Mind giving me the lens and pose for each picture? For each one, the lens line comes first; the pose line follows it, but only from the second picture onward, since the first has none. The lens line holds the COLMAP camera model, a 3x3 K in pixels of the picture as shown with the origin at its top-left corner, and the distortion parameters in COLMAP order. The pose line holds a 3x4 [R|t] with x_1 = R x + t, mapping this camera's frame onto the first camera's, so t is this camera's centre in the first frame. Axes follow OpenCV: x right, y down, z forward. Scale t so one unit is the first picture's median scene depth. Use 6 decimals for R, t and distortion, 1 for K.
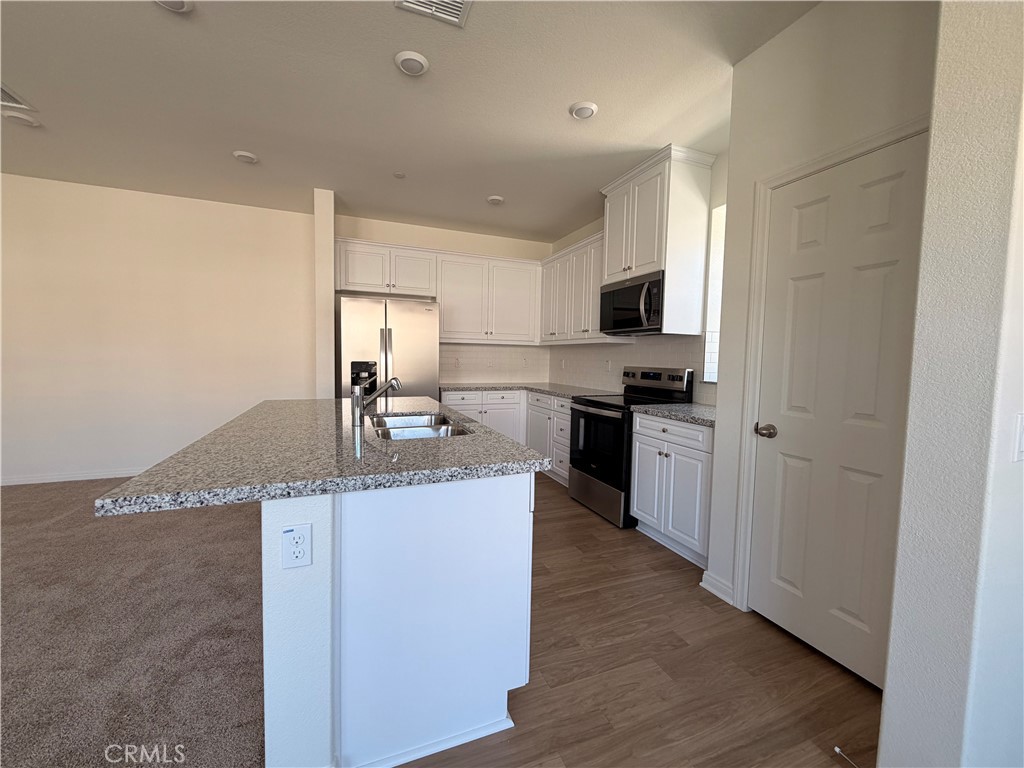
lens RADIAL K [[407.8, 0, 509.8], [0, 407.8, 386.9], [0, 0, 1]] dist [-0.005572, 0.001088]
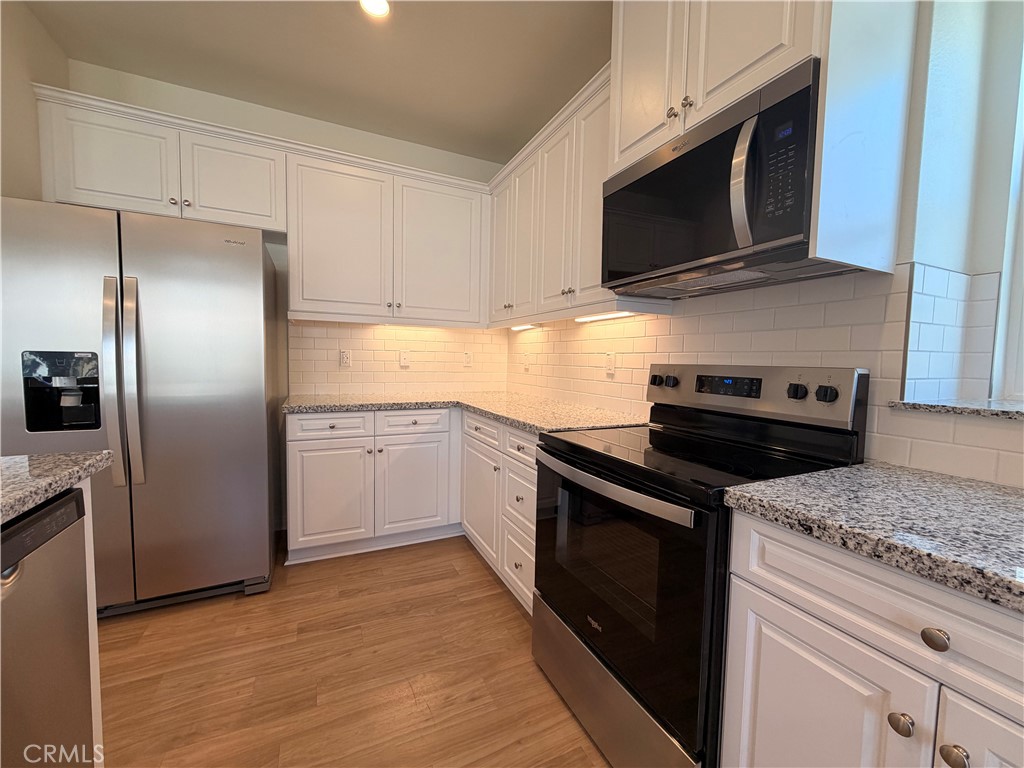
lens RADIAL K [[407.8, 0, 512.1], [0, 407.8, 386.3], [0, 0, 1]] dist [-0.005572, 0.001088]
pose [[0.997926, -0.001819, 0.064342, 0.113375], [0.002167, 0.999983, -0.005338, -0.027648], [-0.064331, 0.005466, 0.997914, 0.675975]]
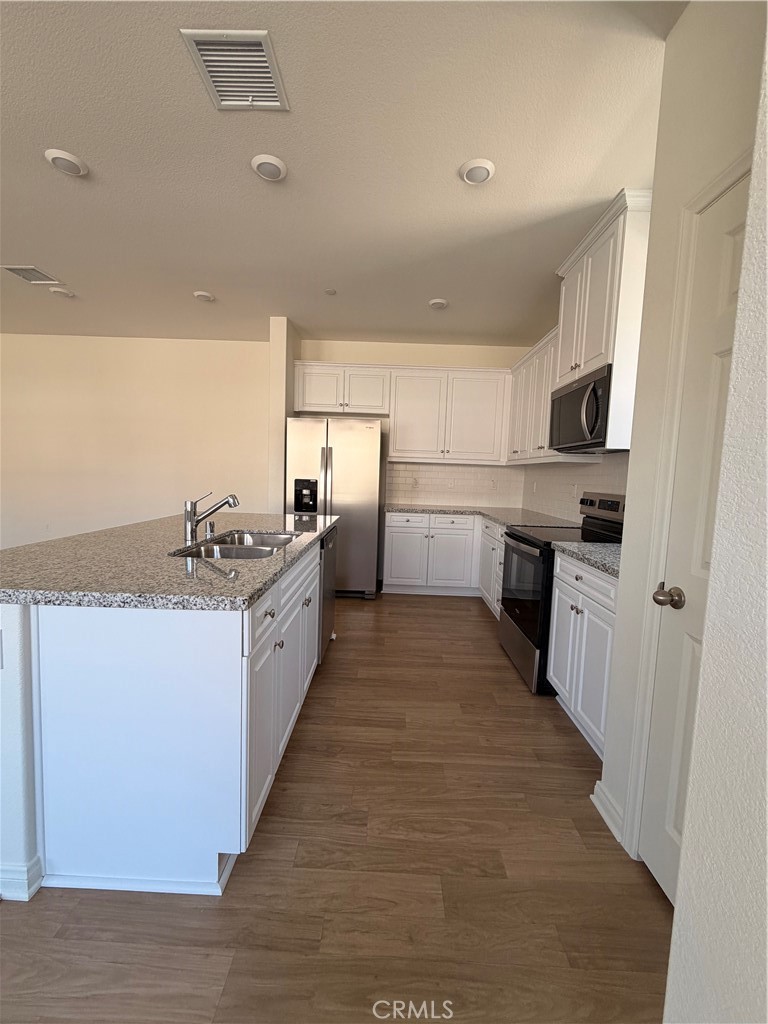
lens RADIAL K [[407.8, 0, 385.3], [0, 407.8, 512.3], [0, 0, 1]] dist [-0.005572, 0.001088]
pose [[0.922858, 0.050017, -0.381878, 0.284869], [-0.045805, 0.998748, 0.020117, -0.010628], [0.382406, -0.001073, 0.923994, 0.148458]]
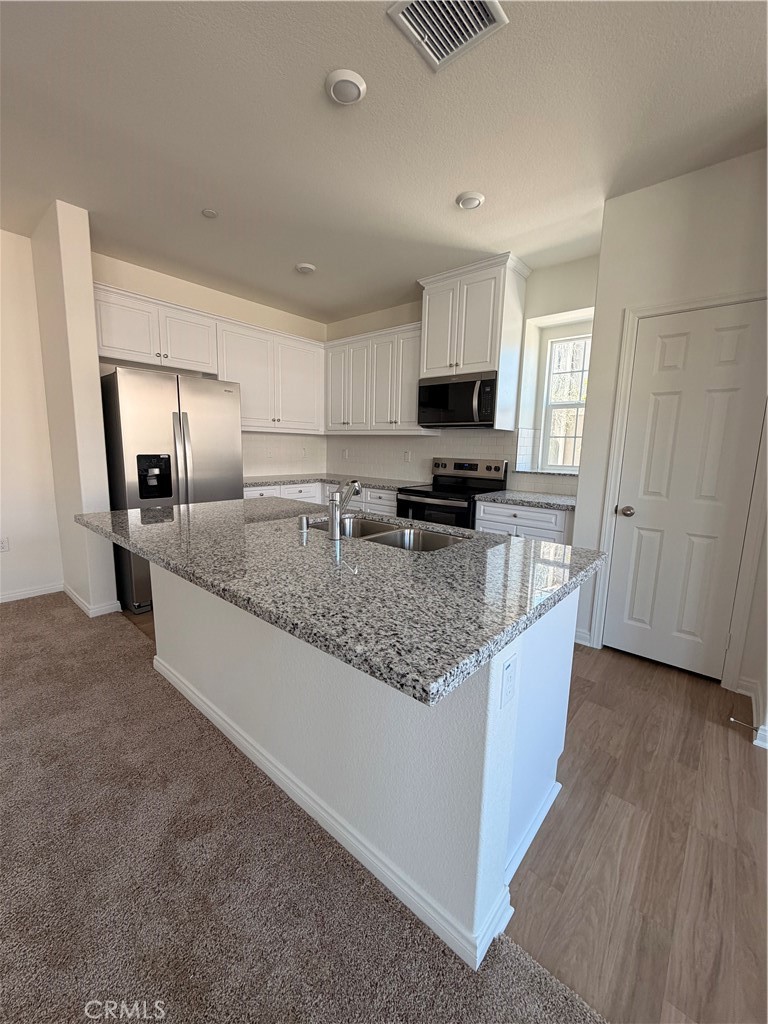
lens RADIAL K [[407.8, 0, 381.7], [0, 407.8, 512.5], [0, 0, 1]] dist [-0.005572, 0.001088]
pose [[0.891243, -0.070142, 0.448069, -0.406025], [0.025499, 0.994155, 0.104908, -0.028135], [-0.452809, -0.082074, 0.887822, 0.126533]]
